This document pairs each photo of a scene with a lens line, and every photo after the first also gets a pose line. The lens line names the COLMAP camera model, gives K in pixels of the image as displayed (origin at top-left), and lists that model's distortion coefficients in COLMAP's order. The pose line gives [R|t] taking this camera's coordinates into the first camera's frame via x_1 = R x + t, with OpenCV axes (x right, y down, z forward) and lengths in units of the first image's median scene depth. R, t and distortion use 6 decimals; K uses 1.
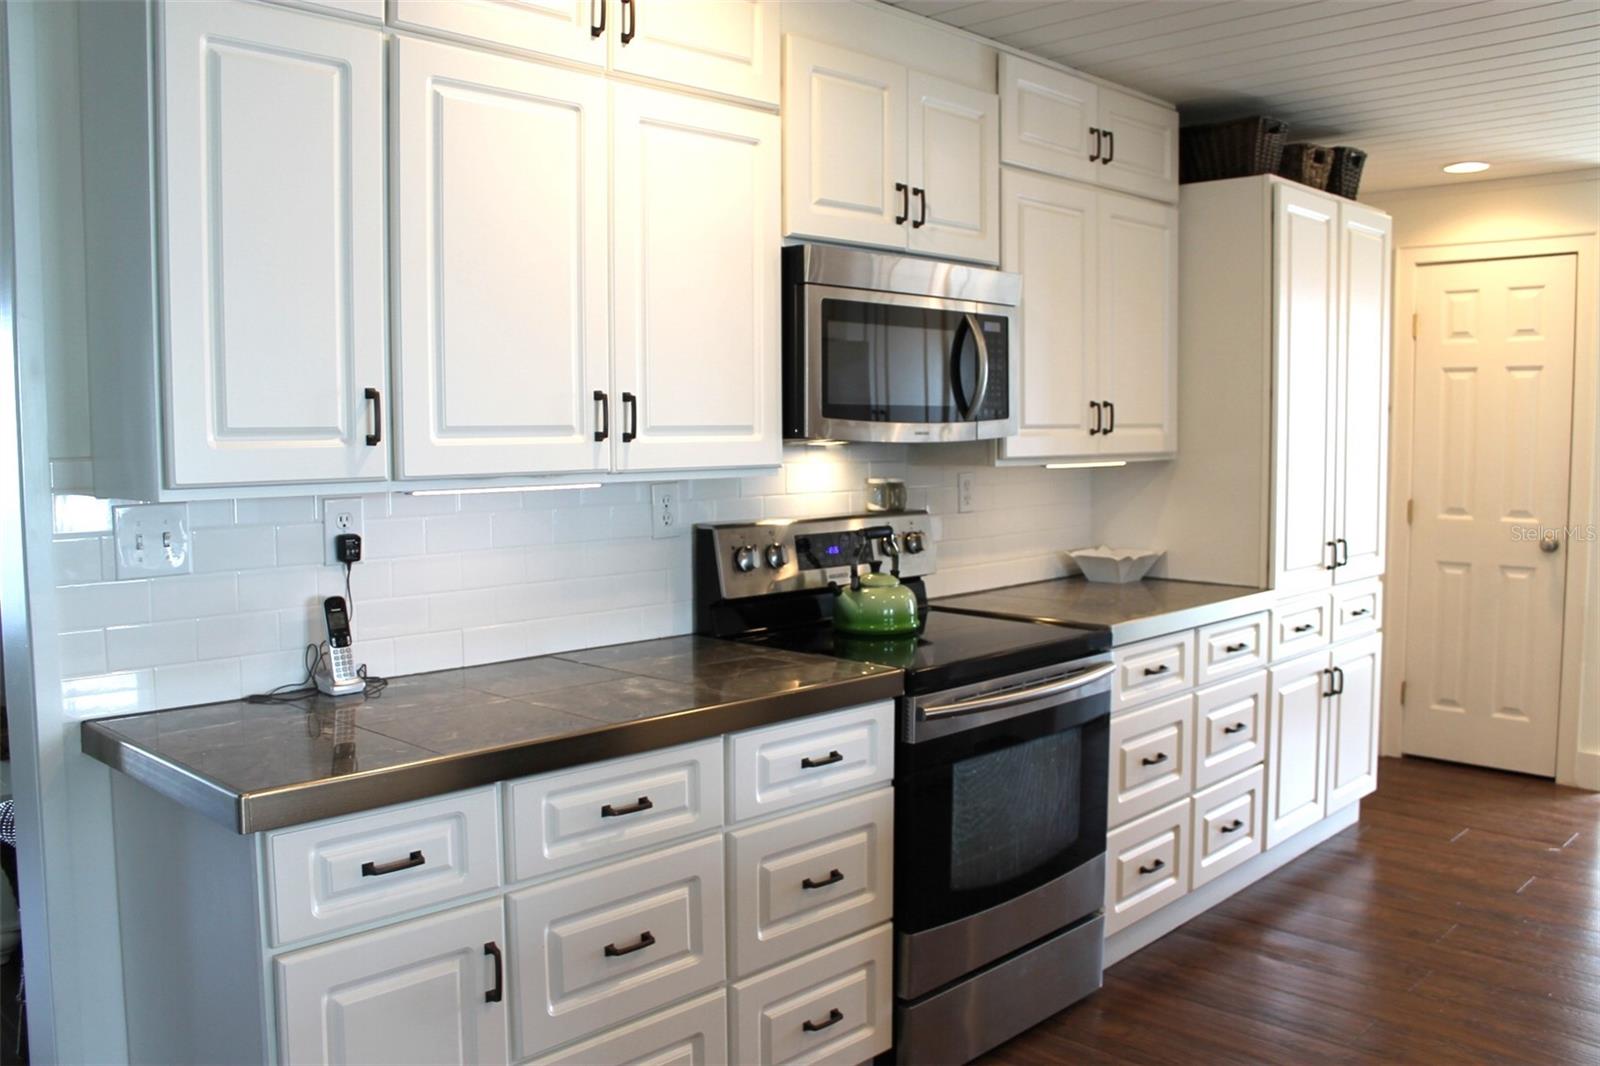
lens RADIAL K [[1348.1, 0, 798.3], [0, 1348.1, 525.9], [0, 0, 1]] dist [-0.167583, 0.150326]
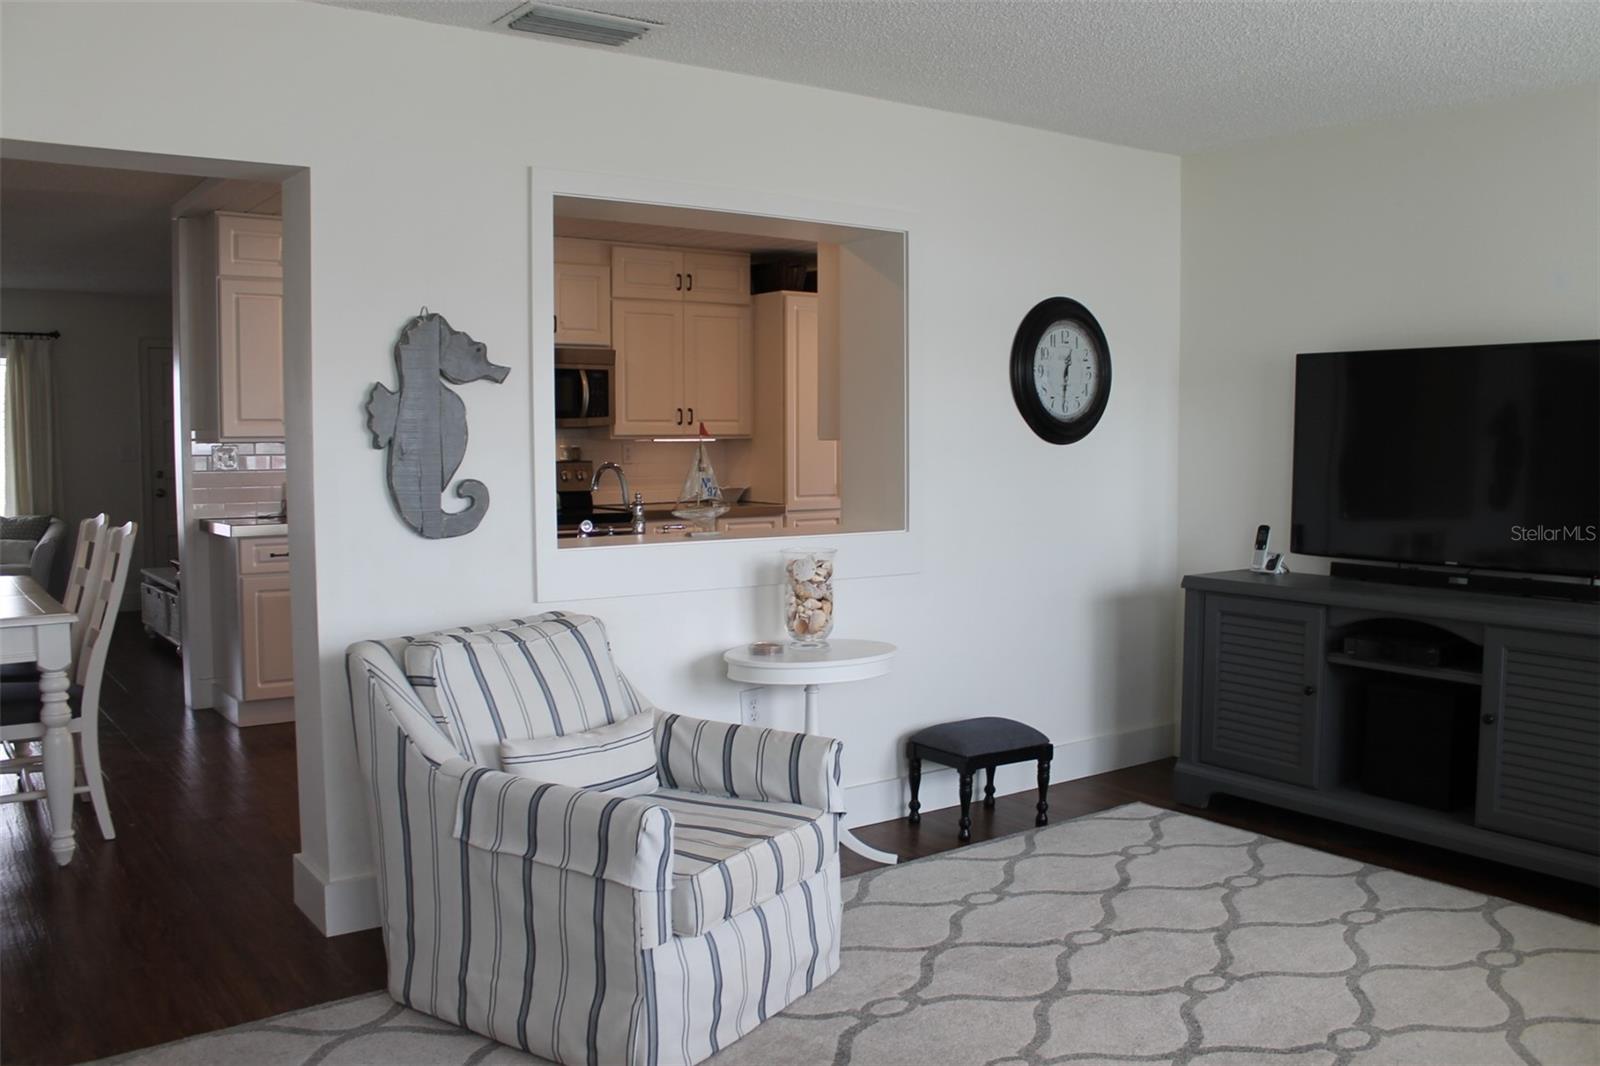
lens RADIAL K [[1348.1, 0, 798.3], [0, 1348.1, 525.9], [0, 0, 1]] dist [-0.167583, 0.150326]
pose [[0.985352, 0.013645, -0.169984, 0.786718], [-0.014952, 0.999868, -0.006410, 0.100790], [0.169874, 0.008858, 0.985426, -1.034096]]
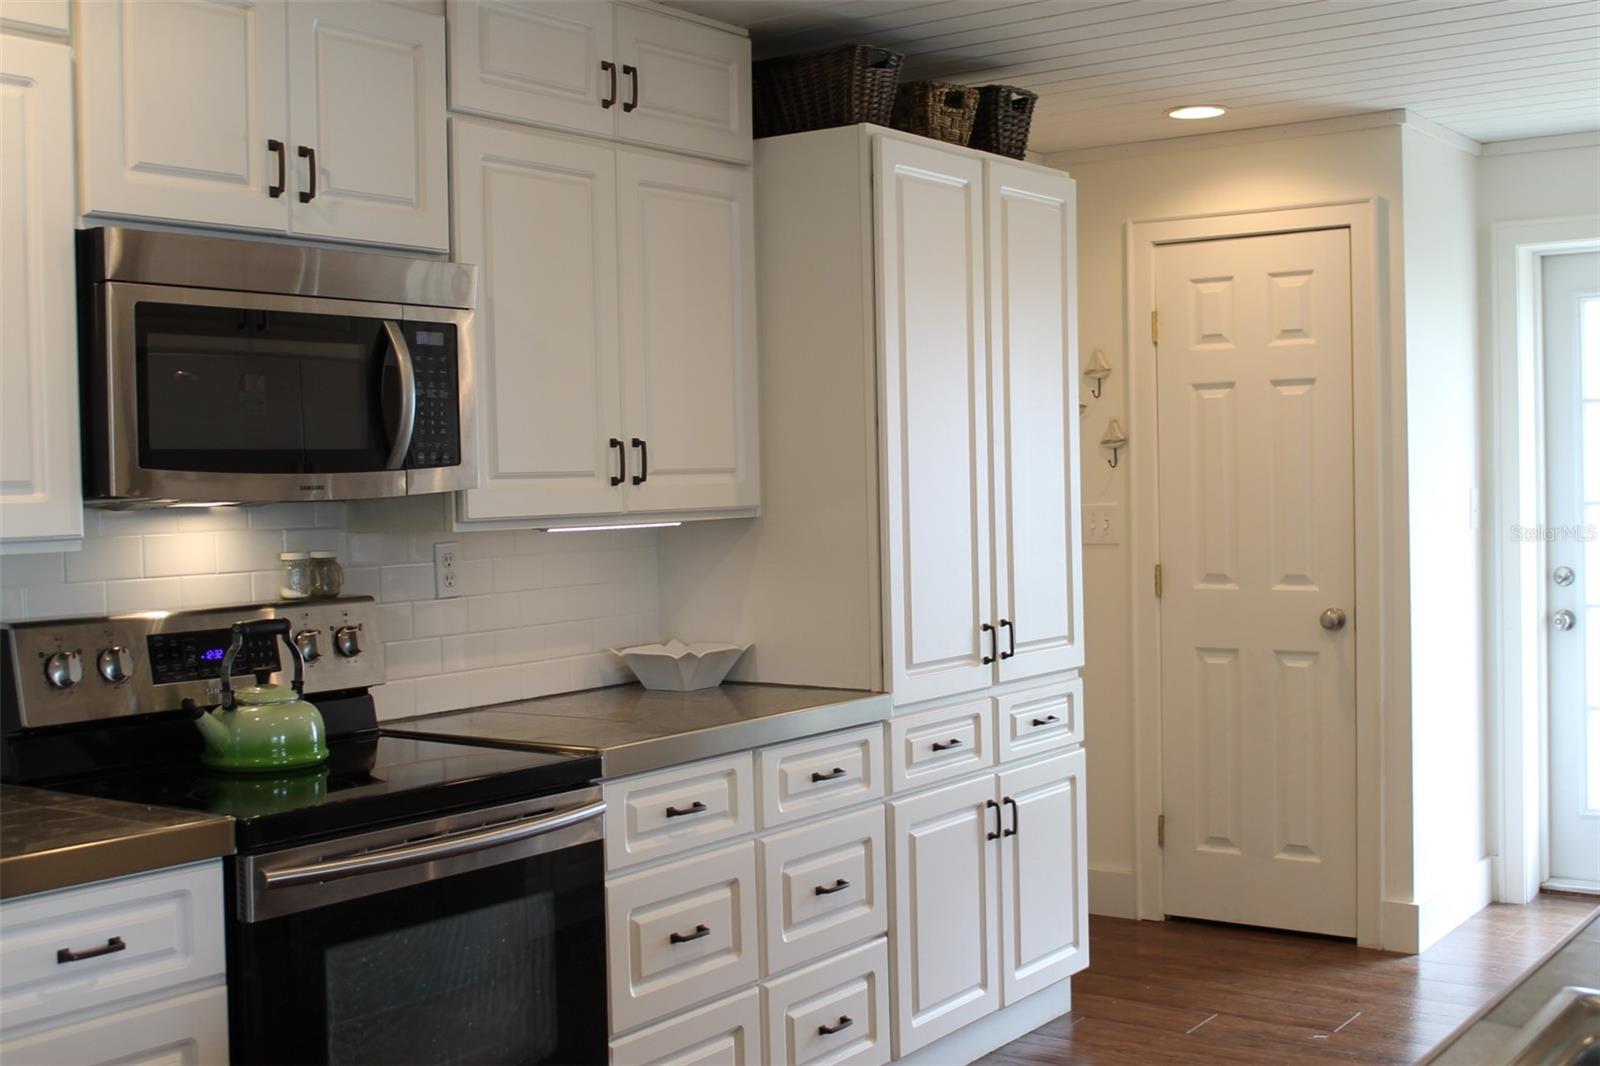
lens RADIAL K [[1911.9, 0, 801.6], [0, 1911.9, 523.9], [0, 0, 1]] dist [-0.081317, 0.057892]
pose [[0.988286, -0.021492, 0.151093, 0.171926], [0.029428, 0.998291, -0.050485, 0.008162], [-0.149749, 0.054340, 0.987230, -0.034332]]
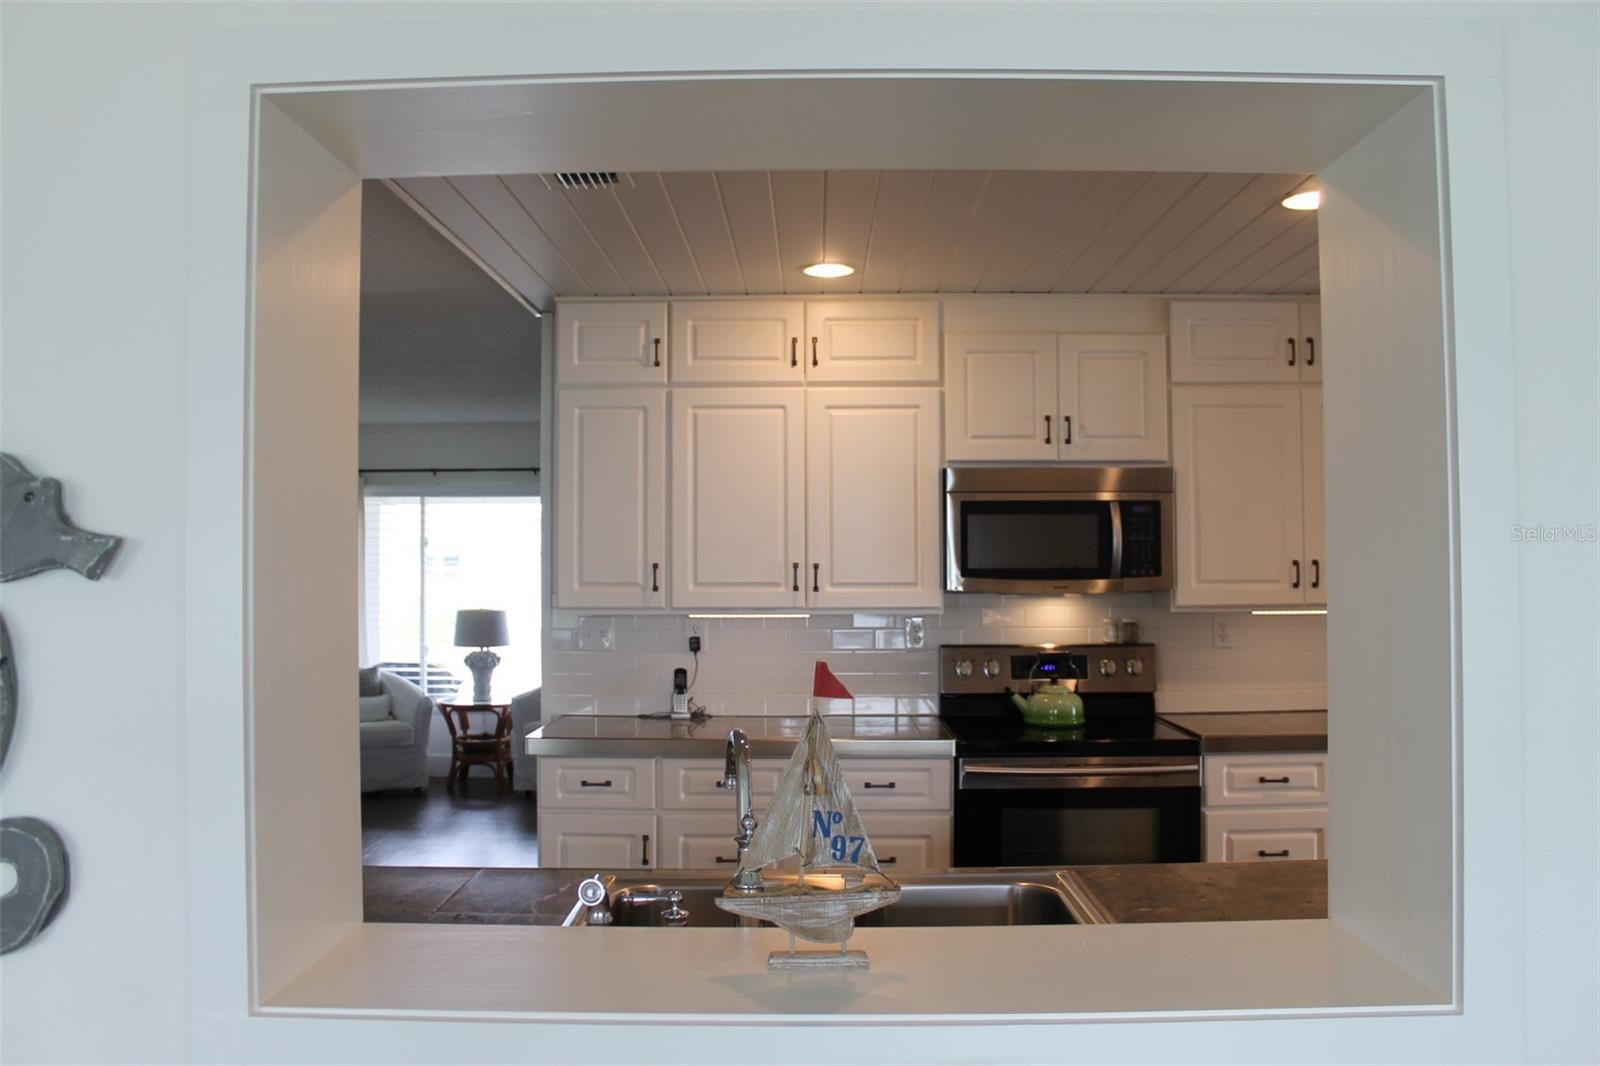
lens RADIAL K [[1348.1, 0, 798.3], [0, 1348.1, 525.9], [0, 0, 1]] dist [-0.167583, 0.150326]
pose [[0.691735, -0.017597, -0.721937, 0.817290], [-0.052423, 0.995842, -0.074503, -0.011296], [0.720246, 0.089382, 0.687936, -0.169235]]
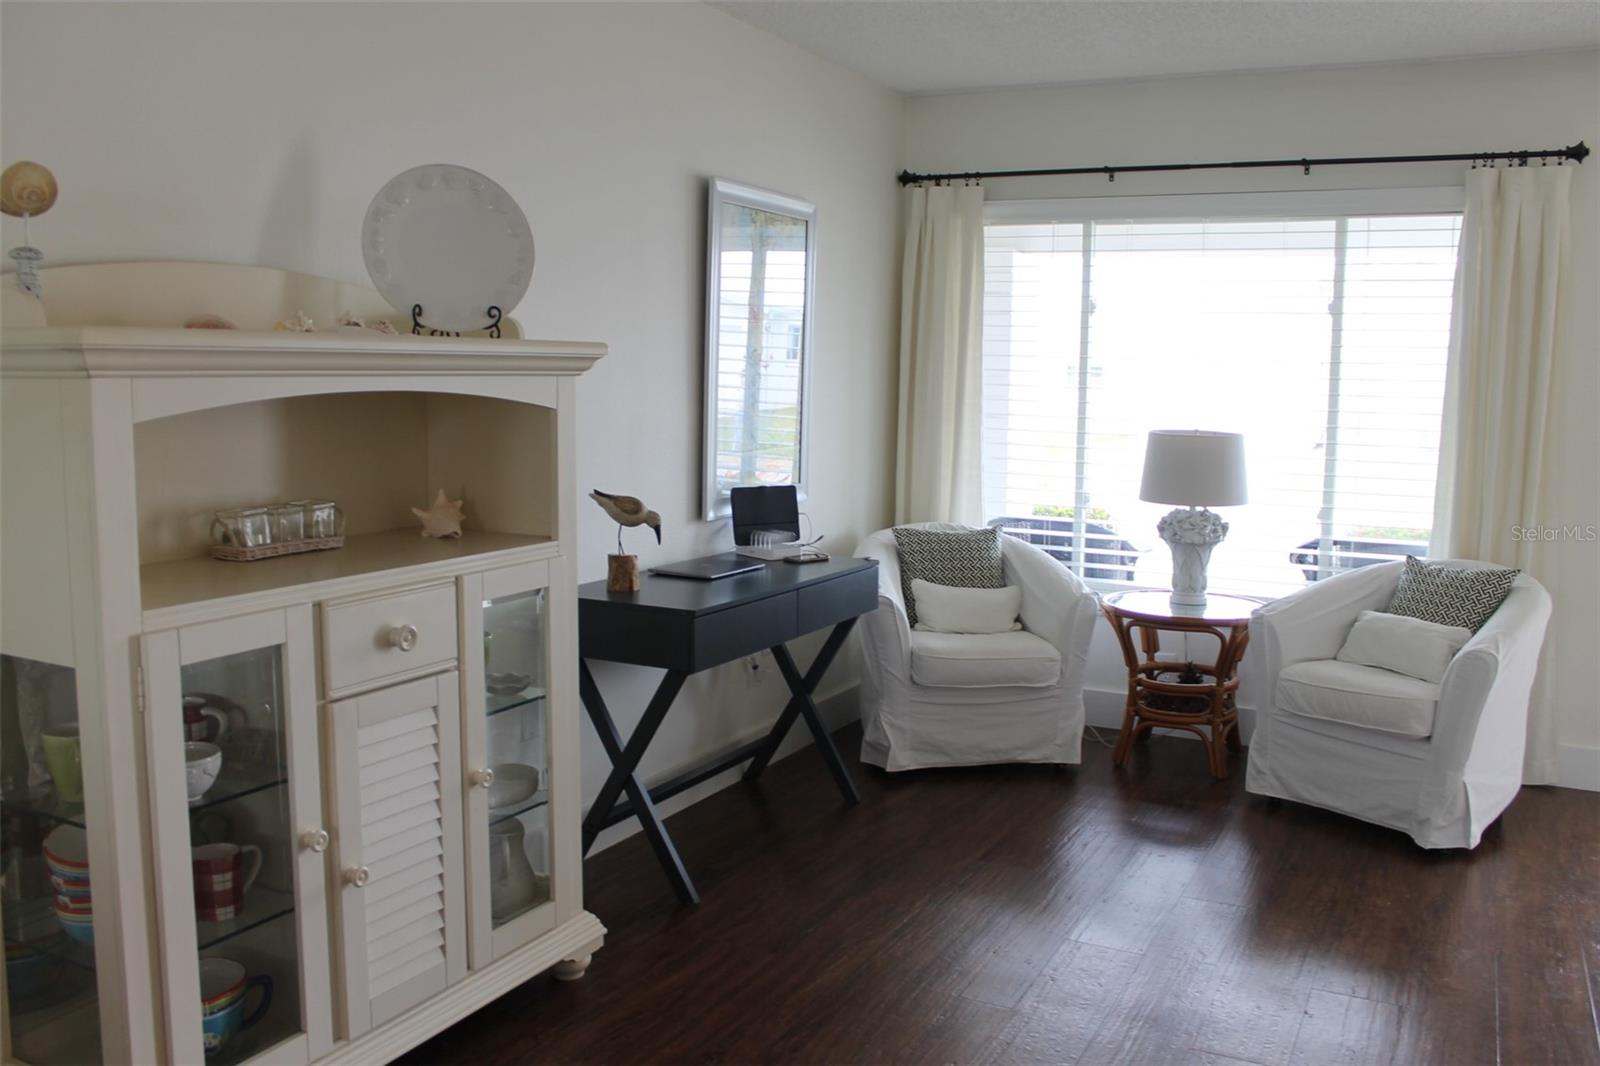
lens RADIAL K [[1348.1, 0, 798.3], [0, 1348.1, 525.9], [0, 0, 1]] dist [-0.167583, 0.150326]
pose [[0.291210, 0.118337, -0.949312, -0.293858], [-0.086334, 0.991522, 0.097115, -0.012149], [0.952756, 0.053677, 0.298957, 0.395842]]
